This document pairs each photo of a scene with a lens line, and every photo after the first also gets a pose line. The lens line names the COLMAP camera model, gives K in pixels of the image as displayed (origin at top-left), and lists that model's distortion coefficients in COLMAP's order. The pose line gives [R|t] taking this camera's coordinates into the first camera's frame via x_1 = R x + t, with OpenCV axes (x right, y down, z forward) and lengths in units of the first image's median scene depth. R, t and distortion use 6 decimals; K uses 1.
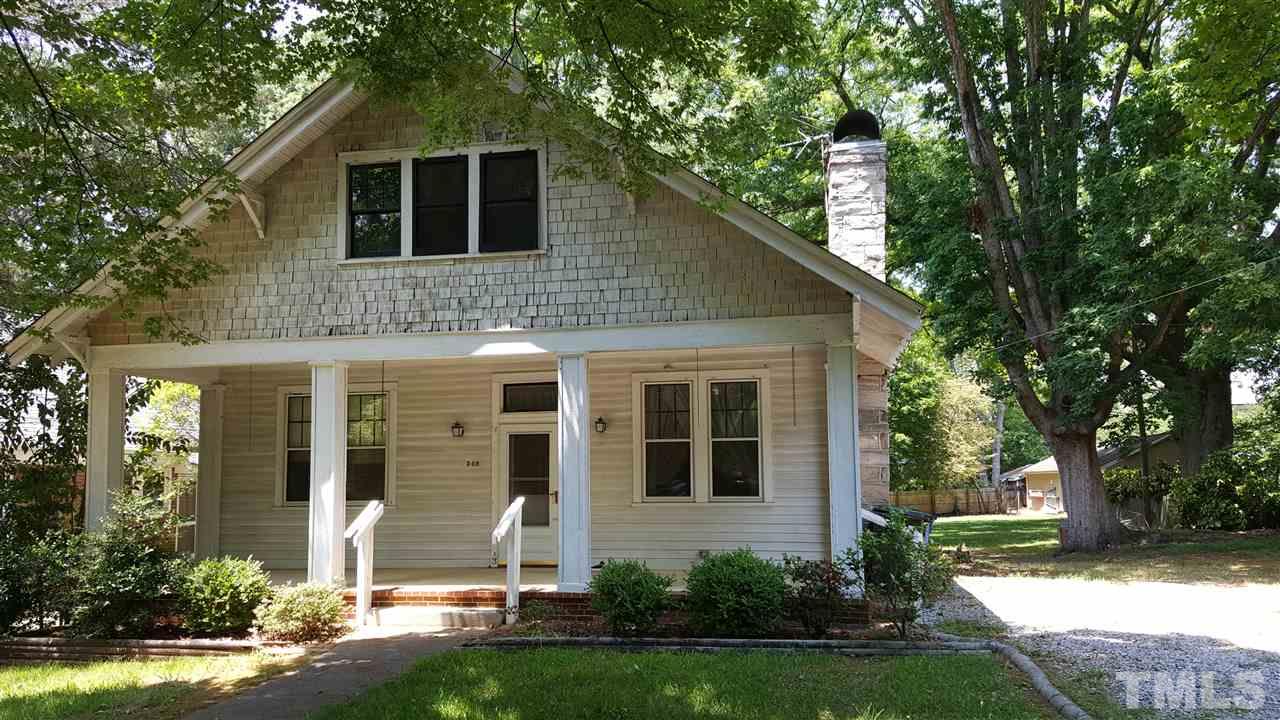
lens RADIAL K [[1013.9, 0, 653.9], [0, 1013.9, 385.8], [0, 0, 1]] dist [0.108122, -0.152919]
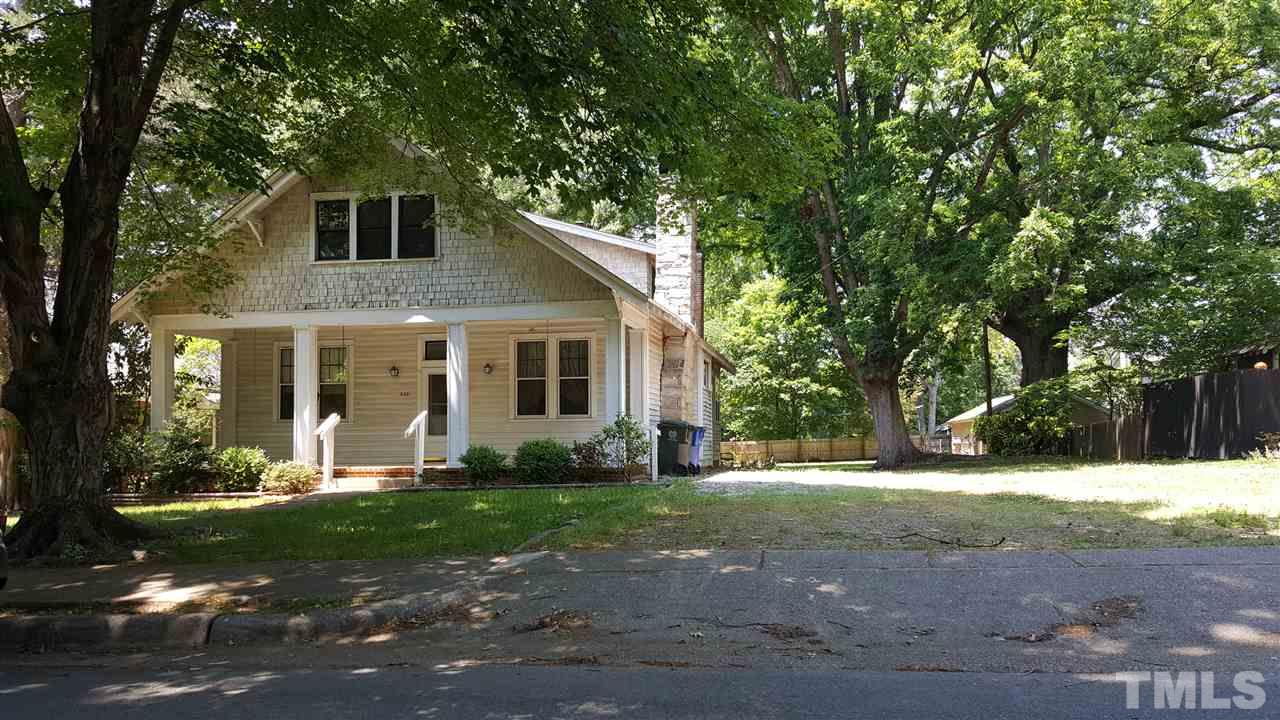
lens RADIAL K [[1013.9, 0, 661.5], [0, 1013.9, 385.8], [0, 0, 1]] dist [0.108122, -0.152919]
pose [[0.999975, 0.003264, 0.006206, 0.219958], [-0.003517, 0.999147, 0.041135, 0.001539], [-0.006067, -0.041156, 0.999134, -0.580383]]
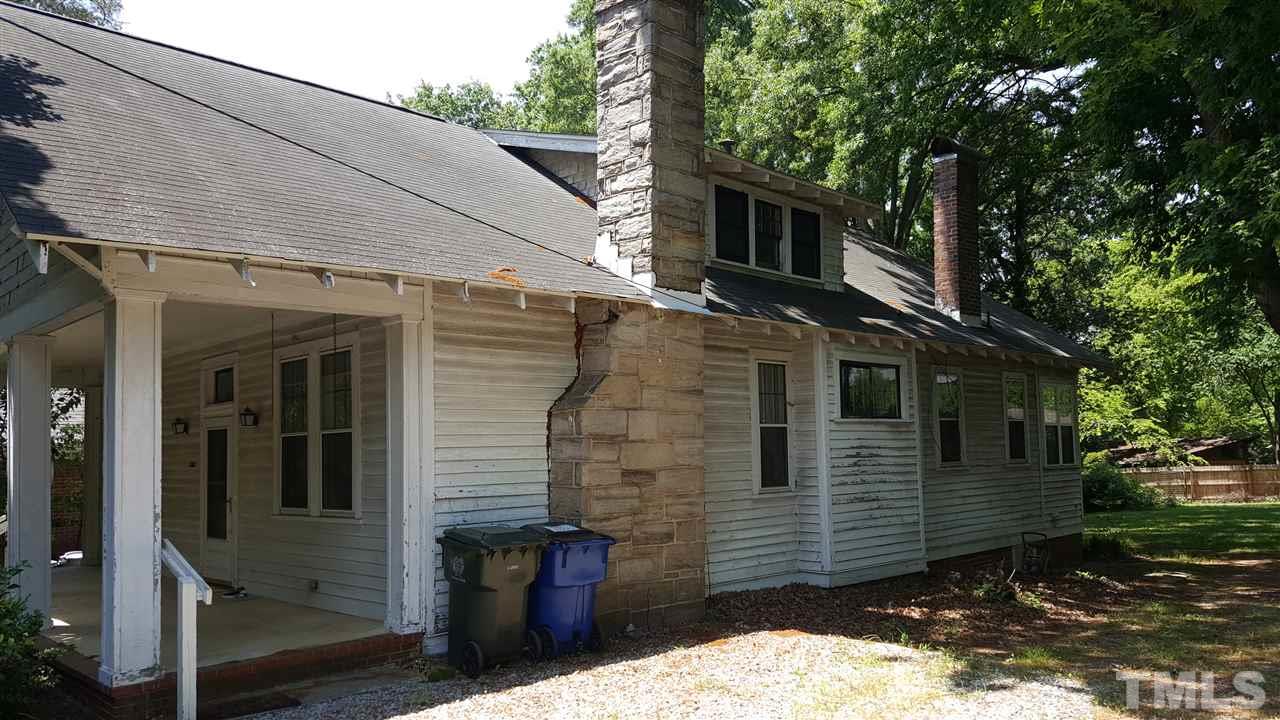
lens RADIAL K [[1013.9, 0, 600.5], [0, 1013.9, 385.3], [0, 0, 1]] dist [0.108122, -0.152919]
pose [[0.813112, -0.051691, -0.579807, 0.719336], [0.073636, 0.997182, 0.014365, 0.025254], [0.577431, -0.054375, 0.814627, 0.553490]]
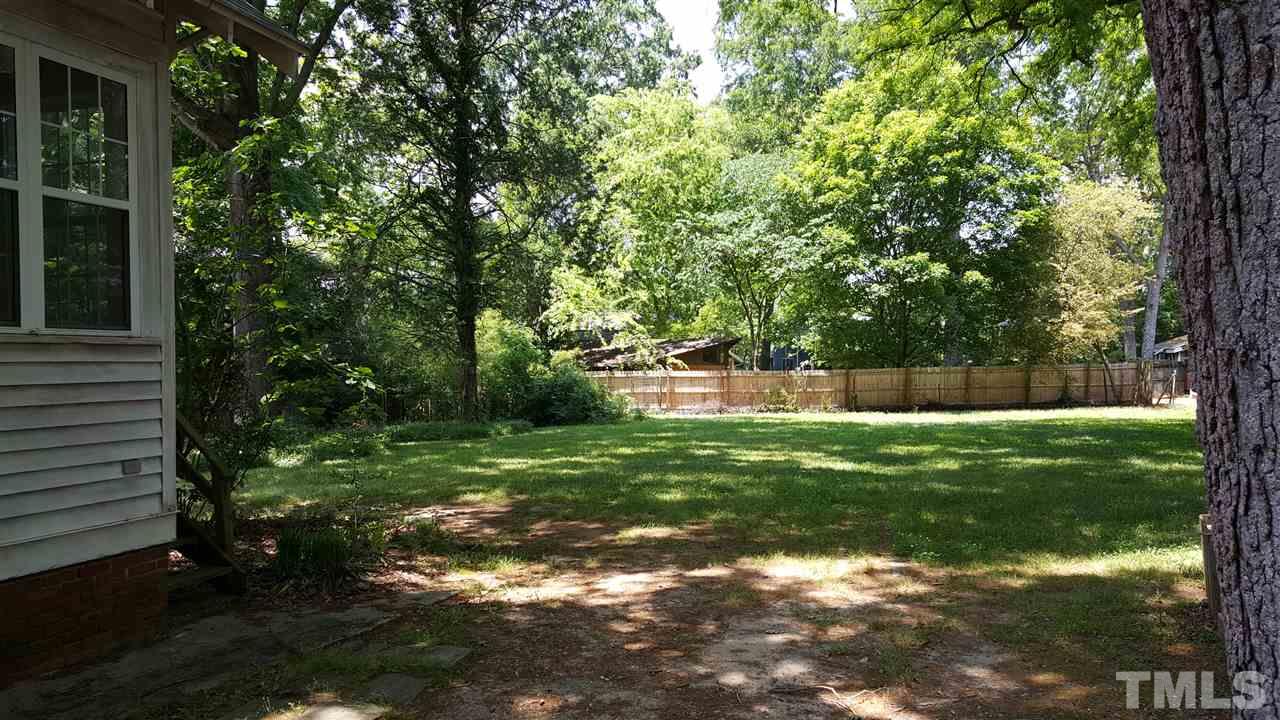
lens RADIAL K [[1013.9, 0, 655.2], [0, 1013.9, 439.6], [0, 0, 1]] dist [0.108122, -0.152919]
pose [[0.988369, 0.032566, -0.148548, 0.708983], [-0.005148, 0.983406, 0.181343, 0.169617], [0.151989, -0.178469, 0.972136, 1.728507]]
